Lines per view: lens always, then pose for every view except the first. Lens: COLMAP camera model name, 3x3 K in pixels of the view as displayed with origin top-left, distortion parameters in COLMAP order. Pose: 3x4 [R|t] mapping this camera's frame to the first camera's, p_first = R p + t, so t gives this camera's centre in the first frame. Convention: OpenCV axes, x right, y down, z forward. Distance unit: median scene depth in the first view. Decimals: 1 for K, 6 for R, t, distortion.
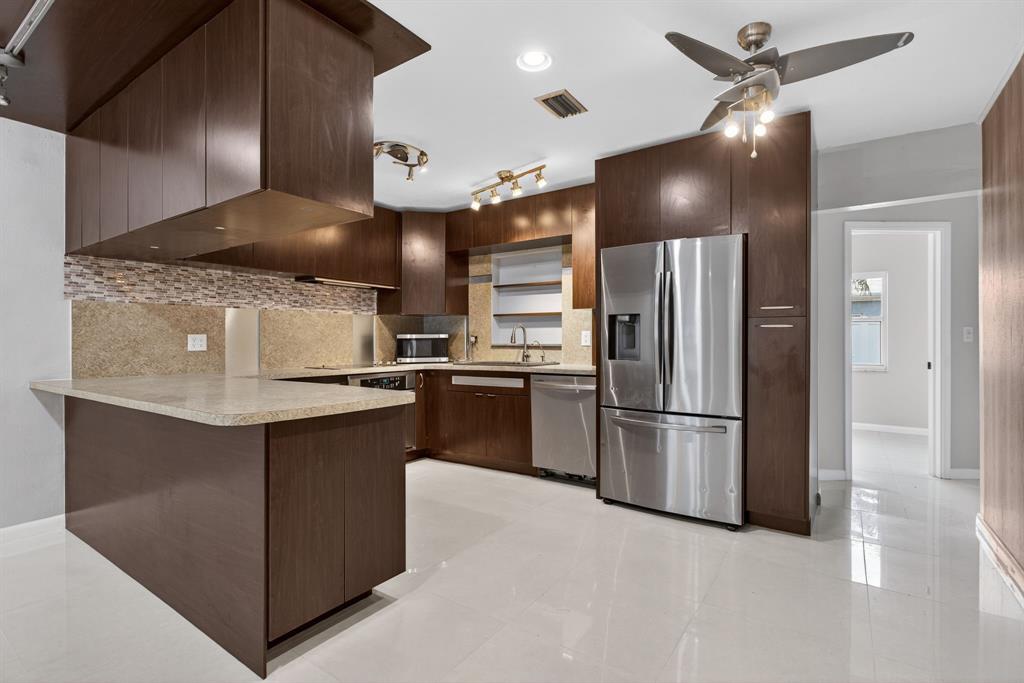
lens RADIAL K [[480.3, 0, 508.3], [0, 480.3, 342.0], [0, 0, 1]] dist [-0.002710, -0.000121]
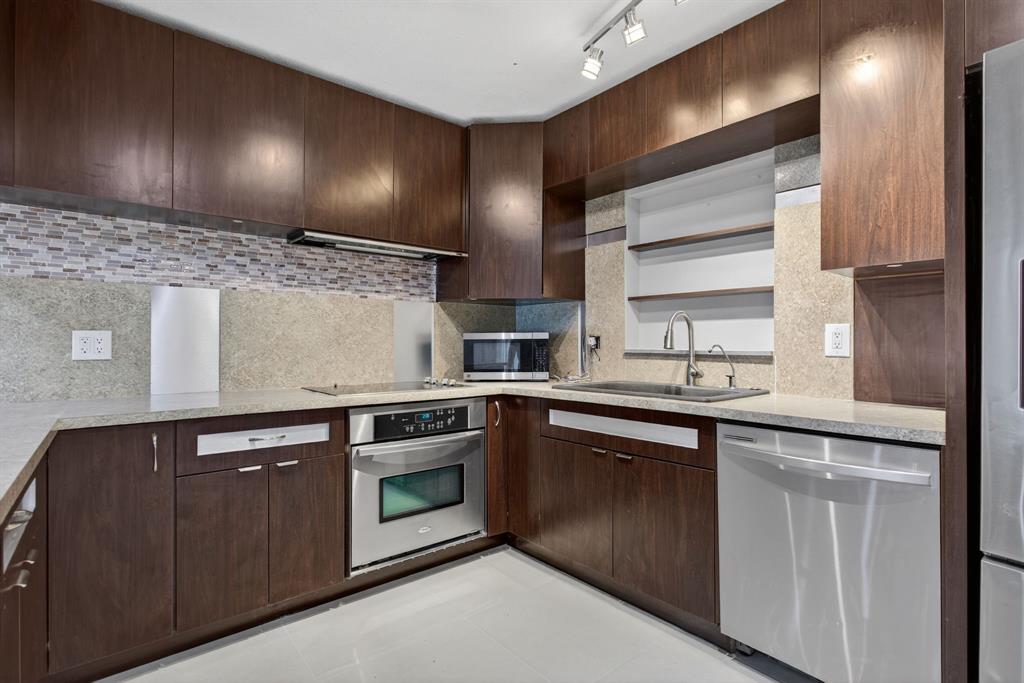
lens RADIAL K [[486.9, 0, 509.8], [0, 486.9, 342.1], [0, 0, 1]] dist [-0.002980, 0.000341]
pose [[0.964660, 0.003640, -0.263471, -0.016239], [-0.005102, 0.999975, -0.004862, -0.001874], [0.263447, 0.006035, 0.964655, 0.459143]]
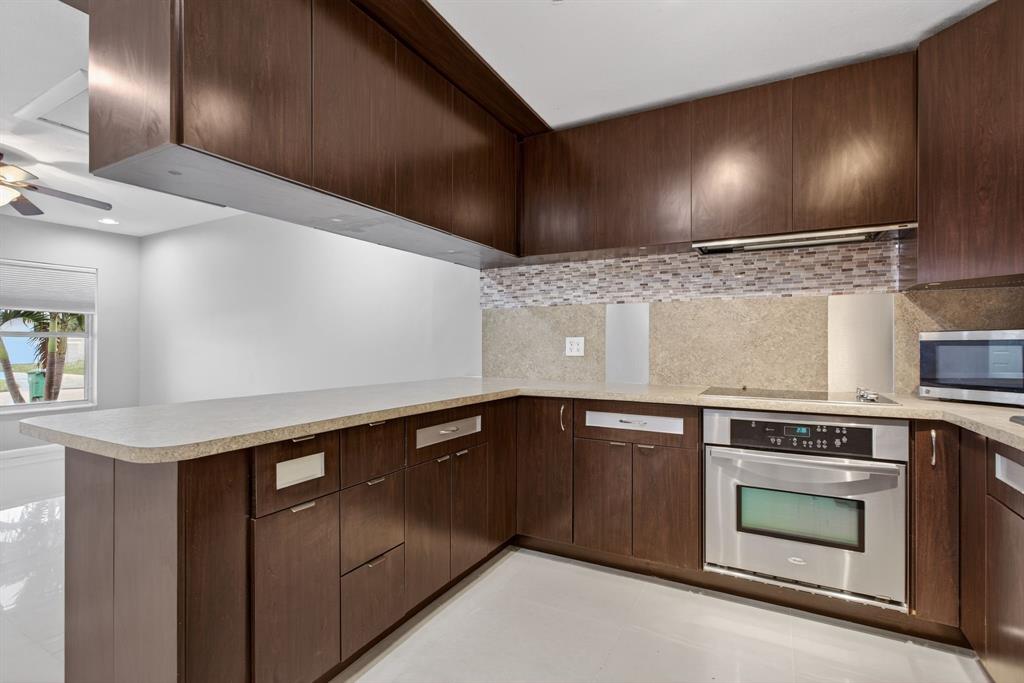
lens RADIAL K [[486.9, 0, 509.8], [0, 486.9, 342.1], [0, 0, 1]] dist [-0.002980, 0.000341]
pose [[0.113969, -0.000984, -0.993484, 0.177710], [-0.005683, 0.999983, -0.001643, -0.003946], [0.993468, 0.005833, 0.113961, 0.622010]]
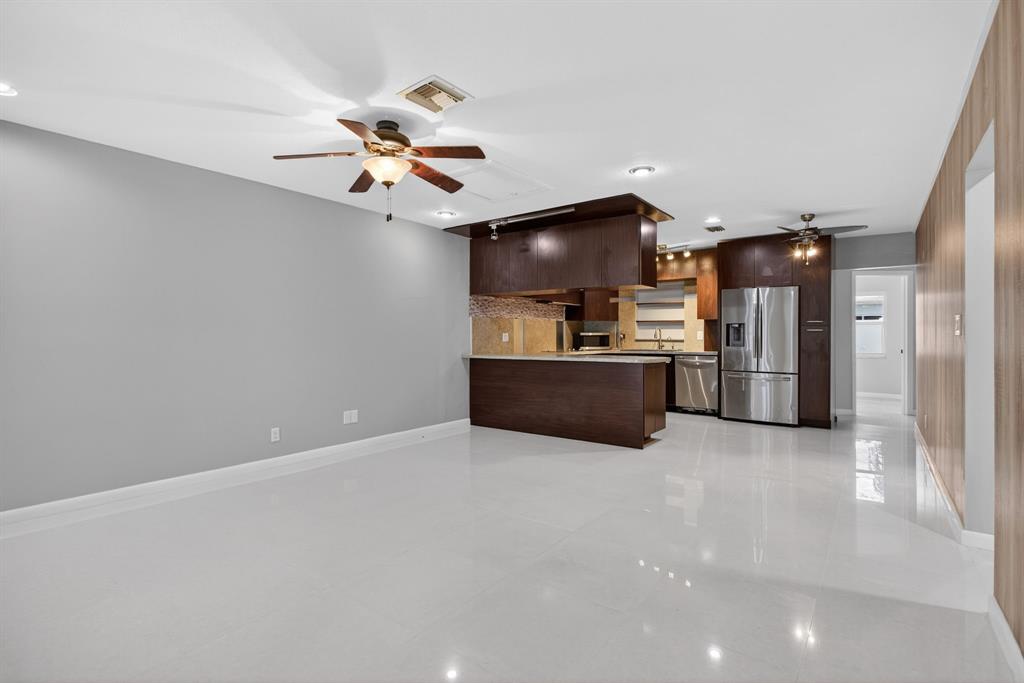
lens RADIAL K [[486.9, 0, 509.8], [0, 486.9, 342.1], [0, 0, 1]] dist [-0.002980, 0.000341]
pose [[0.999379, 0.002732, -0.035136, -0.448071], [-0.002502, 0.999975, 0.006577, 0.006011], [0.035153, -0.006485, 0.999361, -0.751018]]
